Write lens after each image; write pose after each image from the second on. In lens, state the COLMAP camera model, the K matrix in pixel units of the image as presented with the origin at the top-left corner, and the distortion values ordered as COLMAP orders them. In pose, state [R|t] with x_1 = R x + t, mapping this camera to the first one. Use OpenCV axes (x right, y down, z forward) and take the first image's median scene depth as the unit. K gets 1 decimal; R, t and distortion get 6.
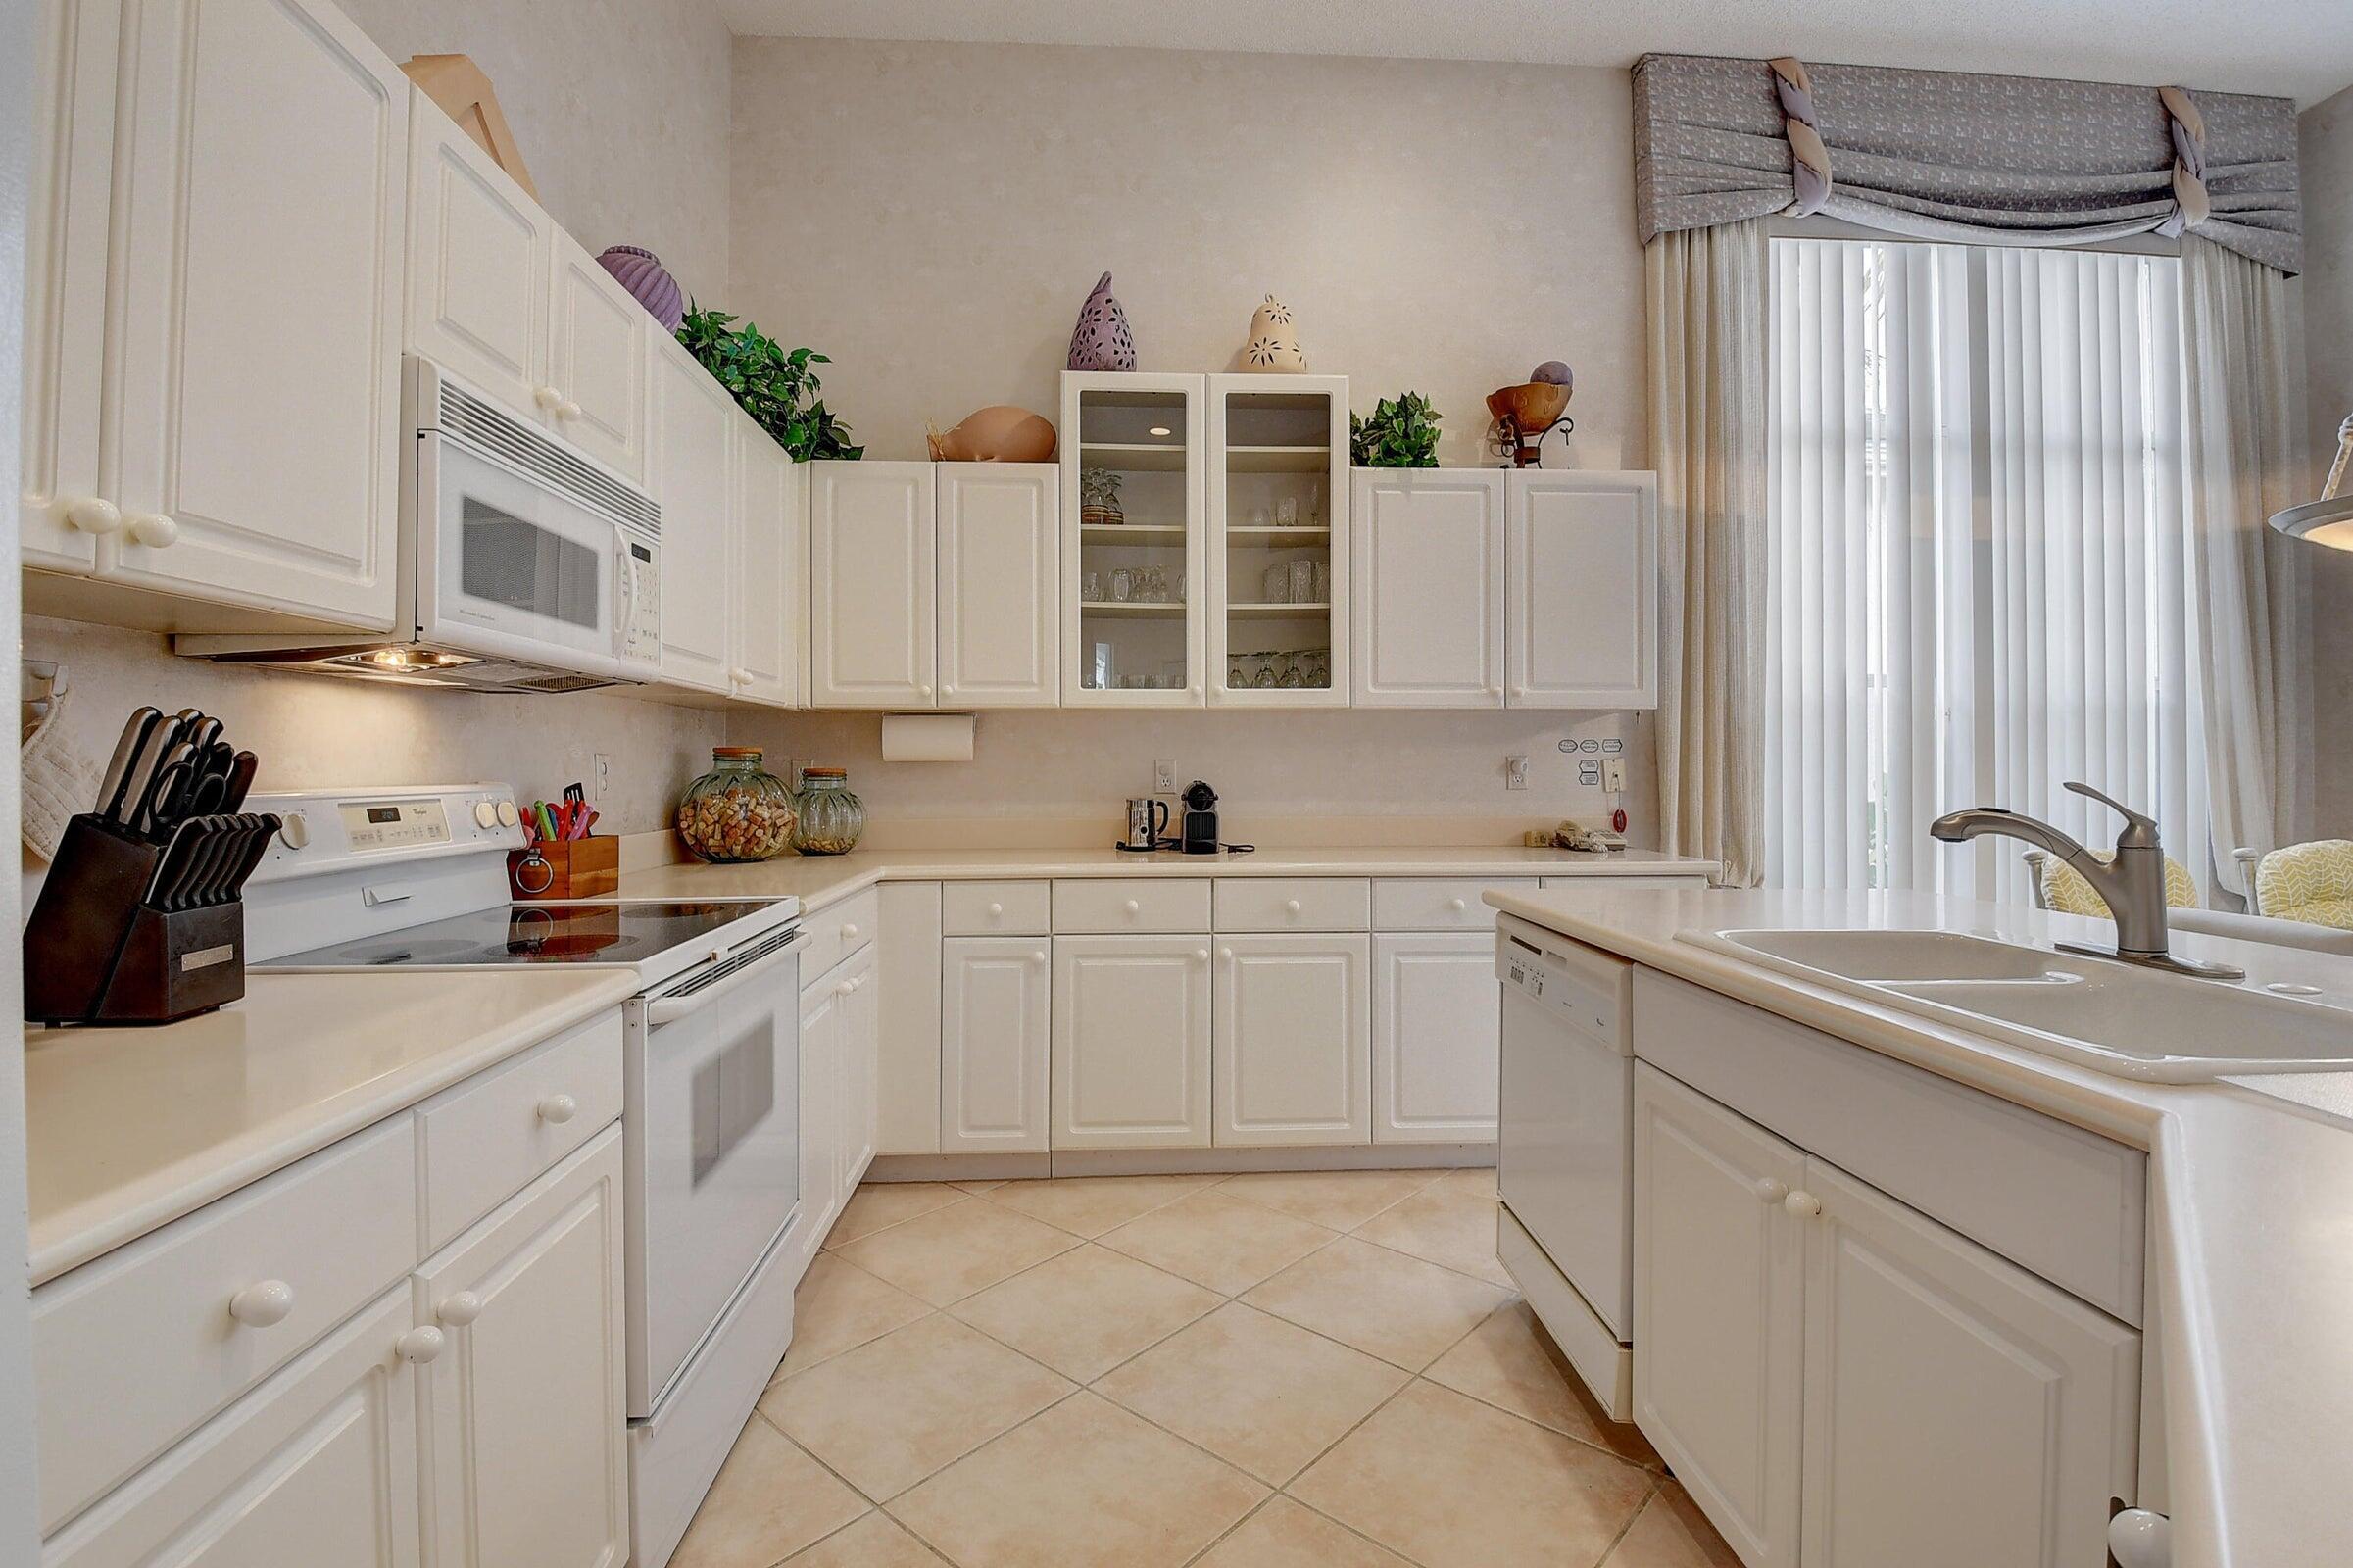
lens RADIAL K [[1089.1, 0, 1175.1], [0, 1089.1, 763.2], [0, 0, 1]] dist [-0.004135, -0.017085]
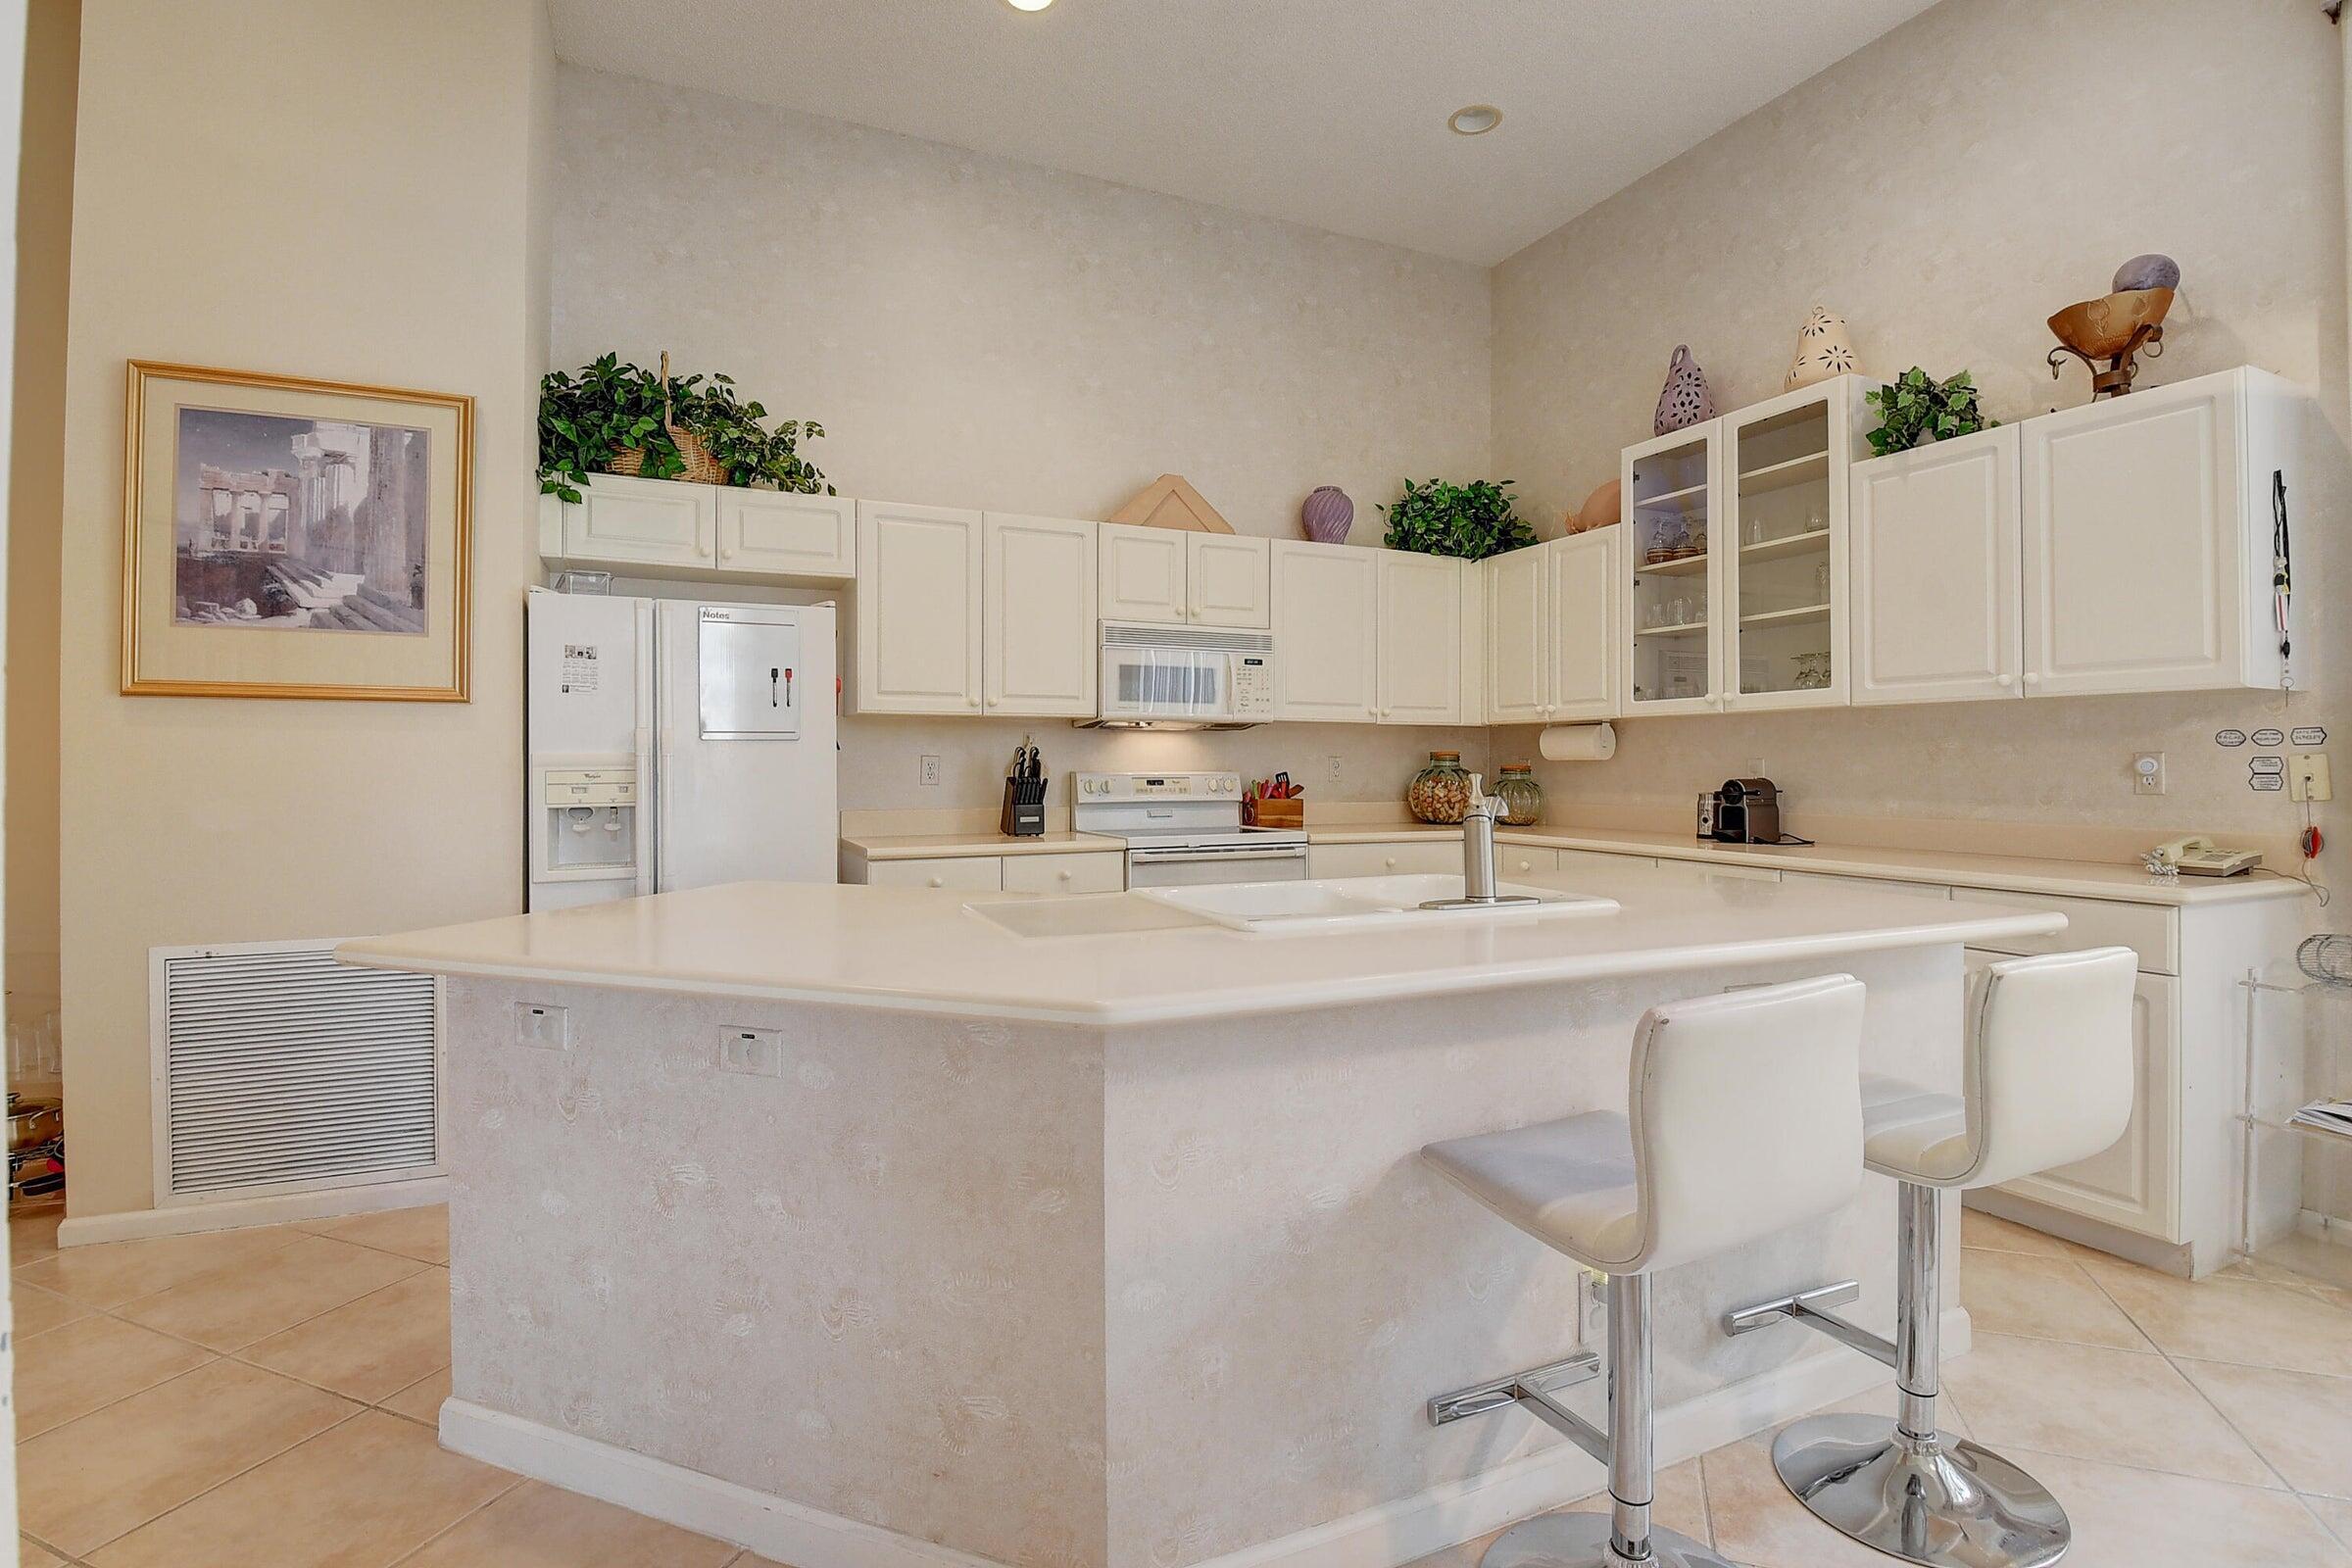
lens RADIAL K [[1088.6, 0, 1172.0], [0, 1088.6, 766.4], [0, 0, 1]] dist [-0.004135, -0.017085]
pose [[0.349882, 0.004383, -0.936784, 0.873638], [0.002150, 0.999983, 0.005481, -0.002343], [0.936791, -0.003932, 0.349866, 0.070481]]
